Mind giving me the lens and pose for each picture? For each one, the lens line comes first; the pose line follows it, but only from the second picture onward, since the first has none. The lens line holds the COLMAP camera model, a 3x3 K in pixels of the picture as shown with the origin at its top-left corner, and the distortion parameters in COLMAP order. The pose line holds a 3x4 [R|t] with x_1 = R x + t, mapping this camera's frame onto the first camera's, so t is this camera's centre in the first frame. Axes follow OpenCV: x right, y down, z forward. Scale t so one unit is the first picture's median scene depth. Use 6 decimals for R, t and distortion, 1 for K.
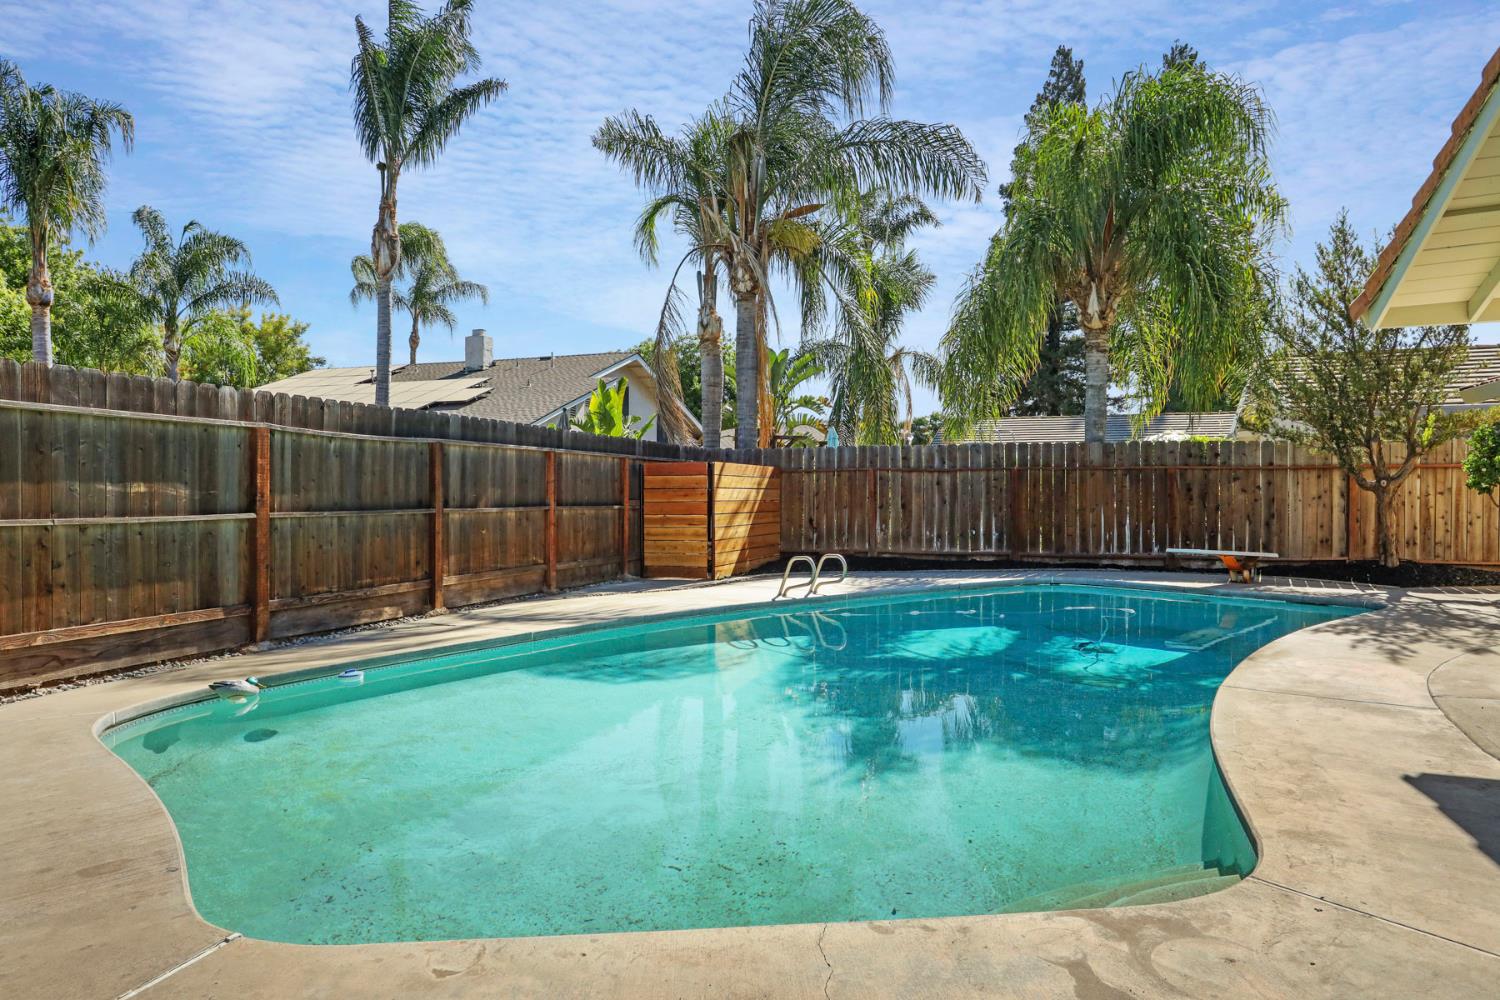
lens RADIAL K [[970.6, 0, 750.0], [0, 970.6, 500.0], [0, 0, 1]] dist [-0.032443, 0.000801]
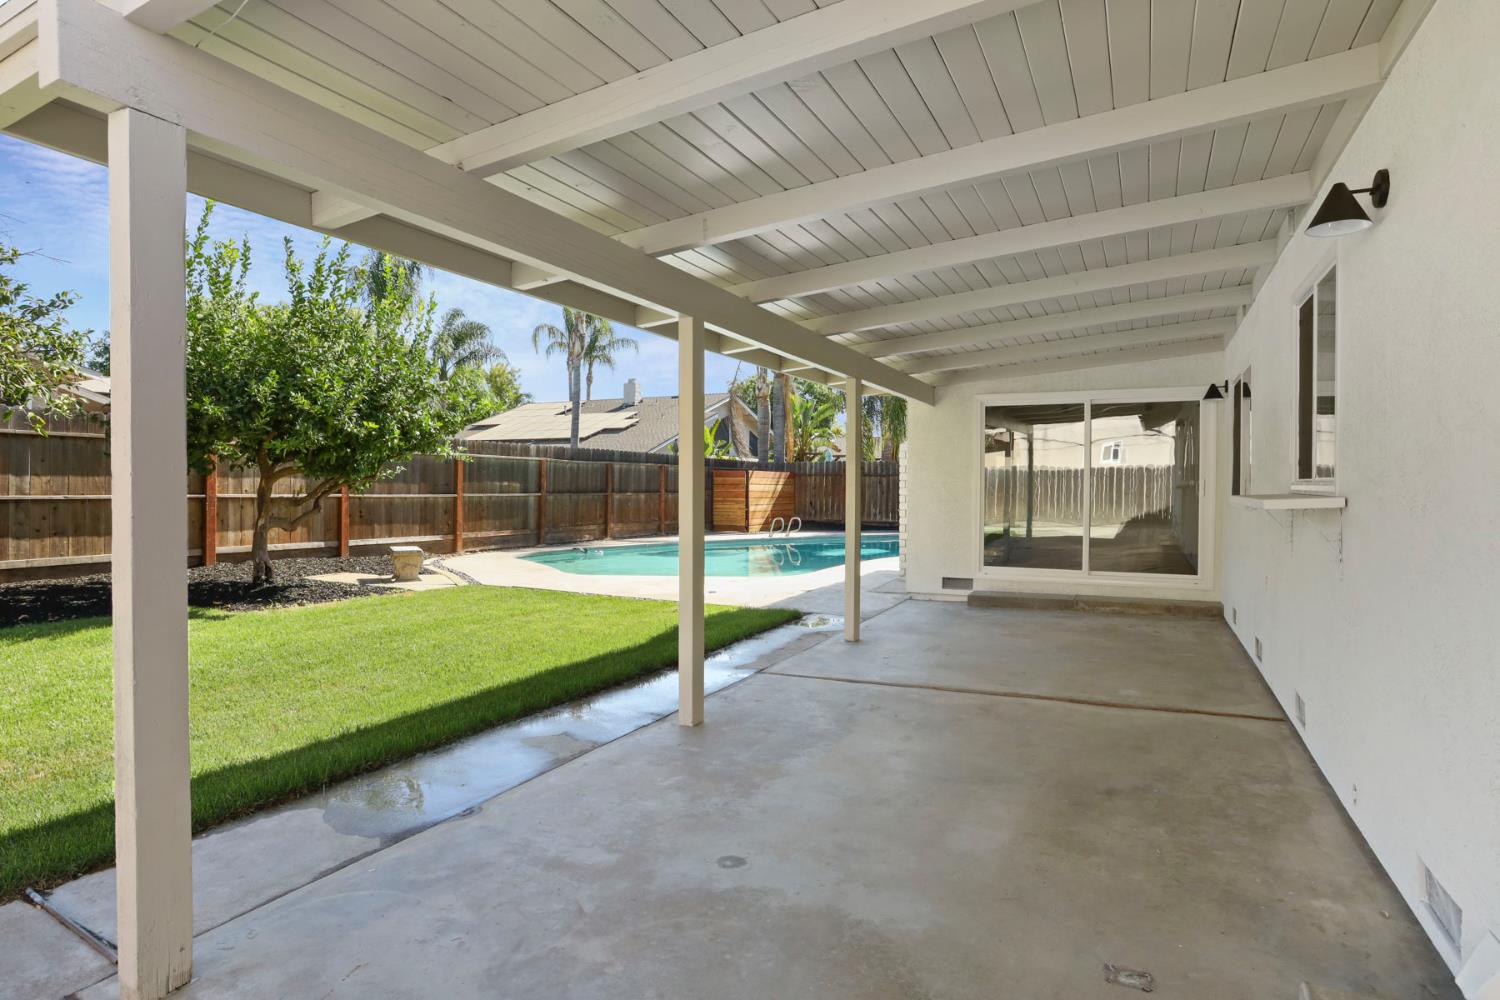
lens RADIAL K [[822.9, 0, 753.1], [0, 822.9, 480.1], [0, 0, 1]] dist [-0.068442, 0.038679]
pose [[0.991606, 0.007694, -0.129069, 0.187640], [-0.009565, 0.999858, -0.013885, 0.001782], [0.128944, 0.015003, 0.991538, -0.625644]]
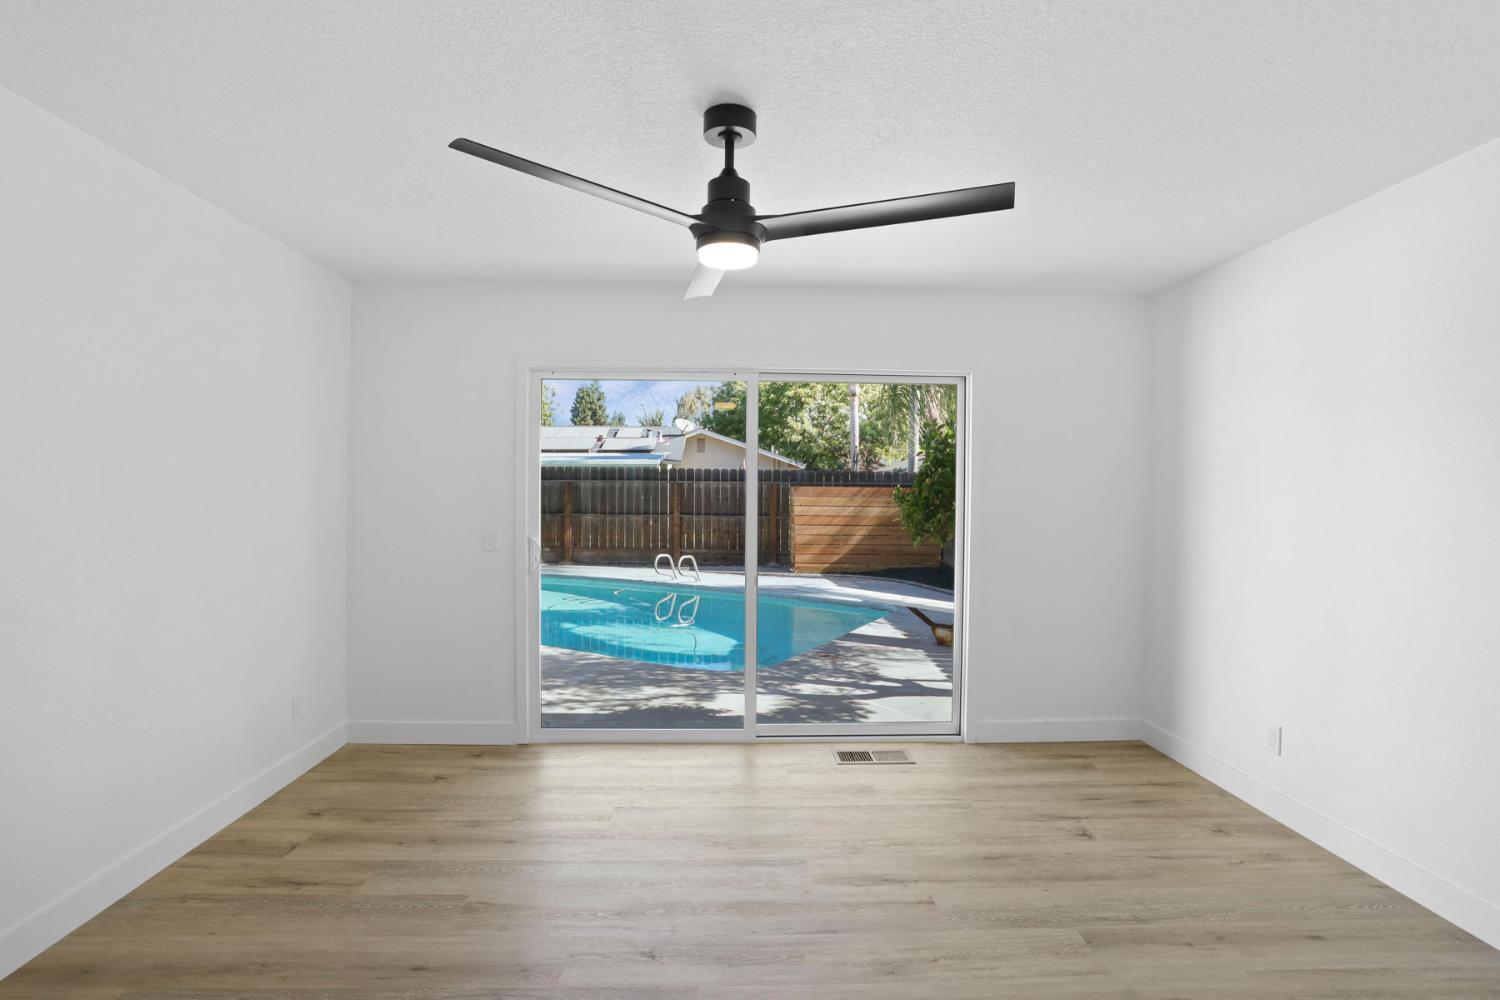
lens RADIAL K [[735.1, 0, 750.0], [0, 735.1, 500.0], [0, 0, 1]] dist [-0.057918, 0.019119]
pose [[0.356082, 0.004847, -0.934442, 0.947766], [-0.015796, 0.999875, -0.000833, -0.019118], [0.934321, 0.015057, 0.356114, 0.596335]]
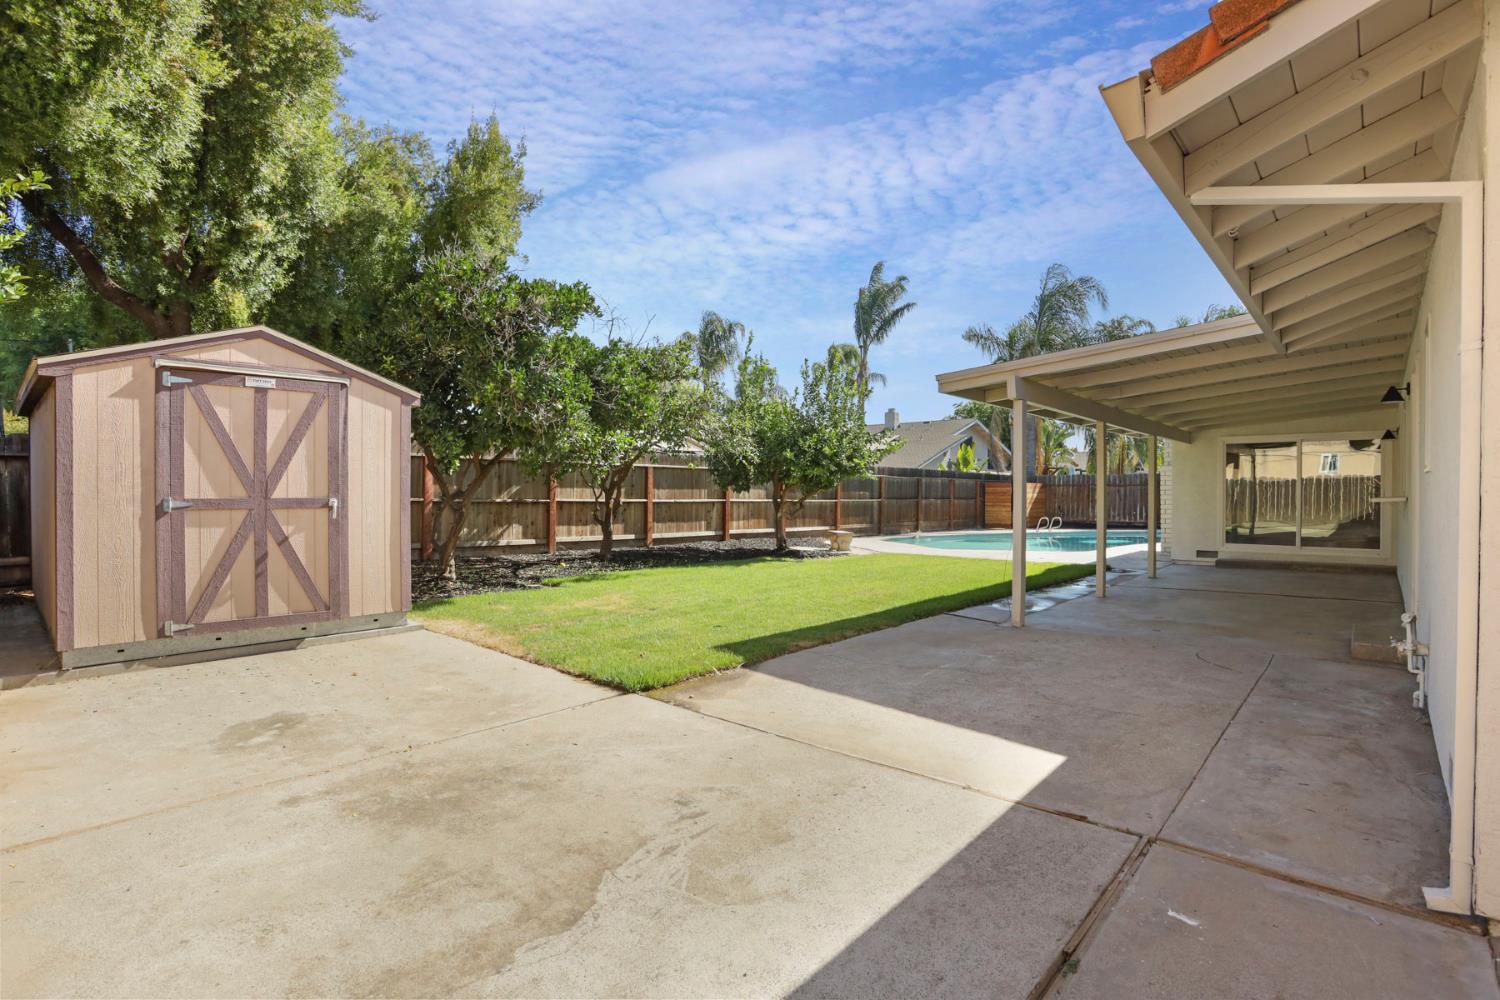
lens RADIAL K [[735.1, 0, 750.0], [0, 735.1, 500.0], [0, 0, 1]] dist [-0.057918, 0.019119]
pose [[0.918782, 0.009631, -0.394647, 0.085619], [-0.008759, 0.999954, 0.004010, 0.005263], [0.394668, -0.000228, 0.918824, -1.061275]]
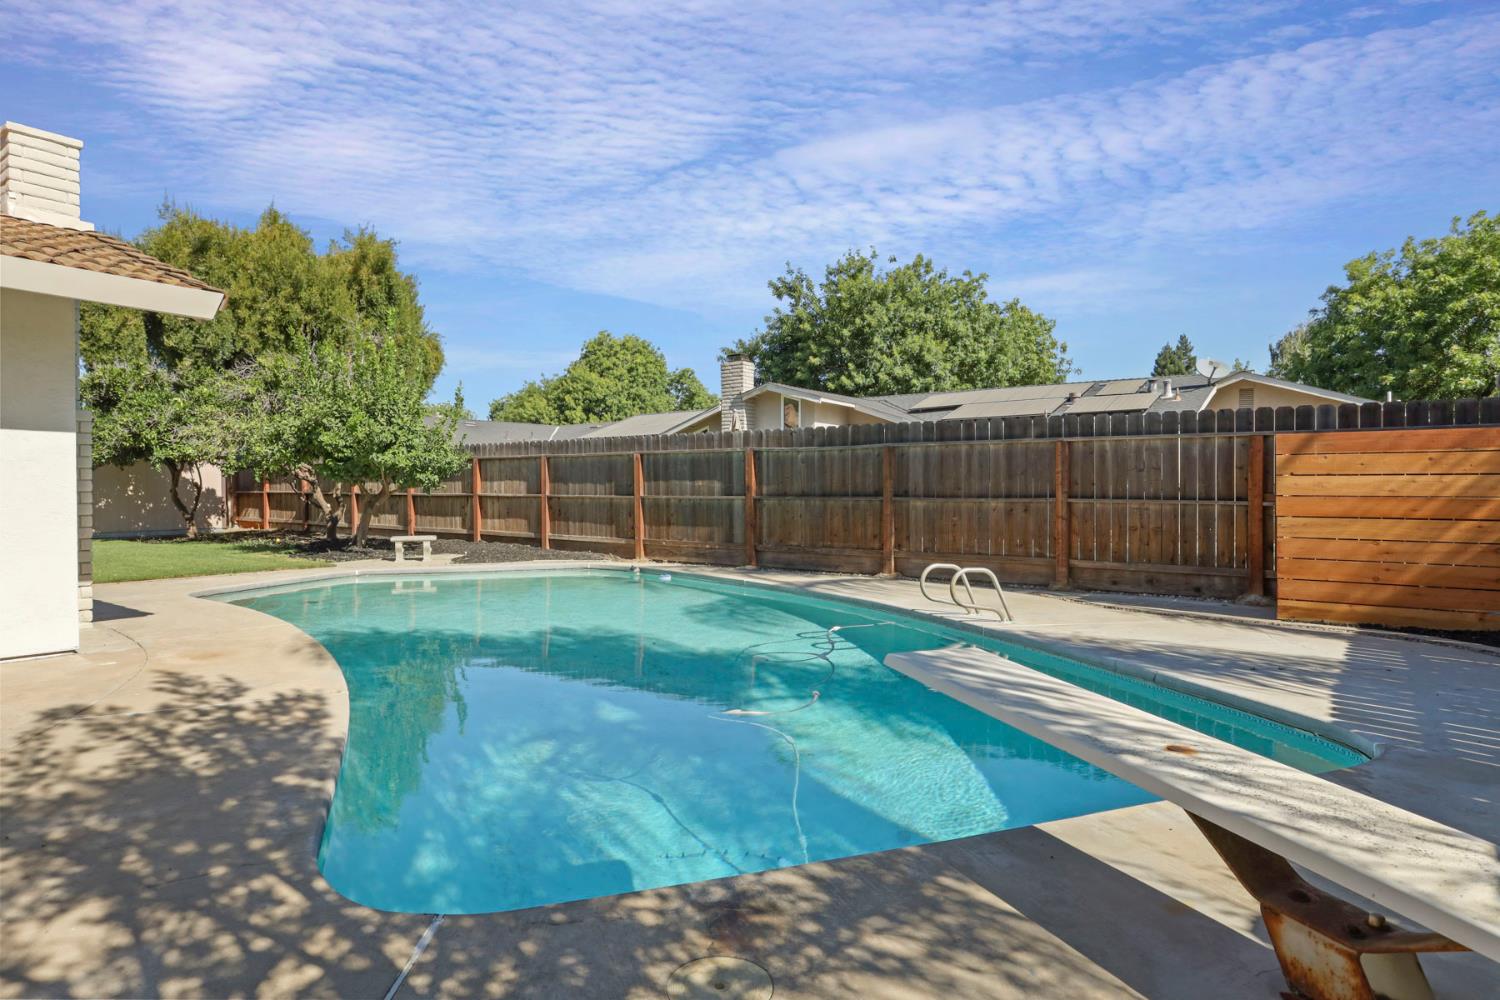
lens RADIAL K [[879.7, 0, 750.0], [0, 879.7, 500.0], [0, 0, 1]] dist [-0.049221, 0.037565]
pose [[-0.316089, 0.001930, -0.948728, 0.639694], [-0.014843, 0.999865, 0.006979, 0.005472], [0.948614, 0.016288, -0.316017, 0.887153]]
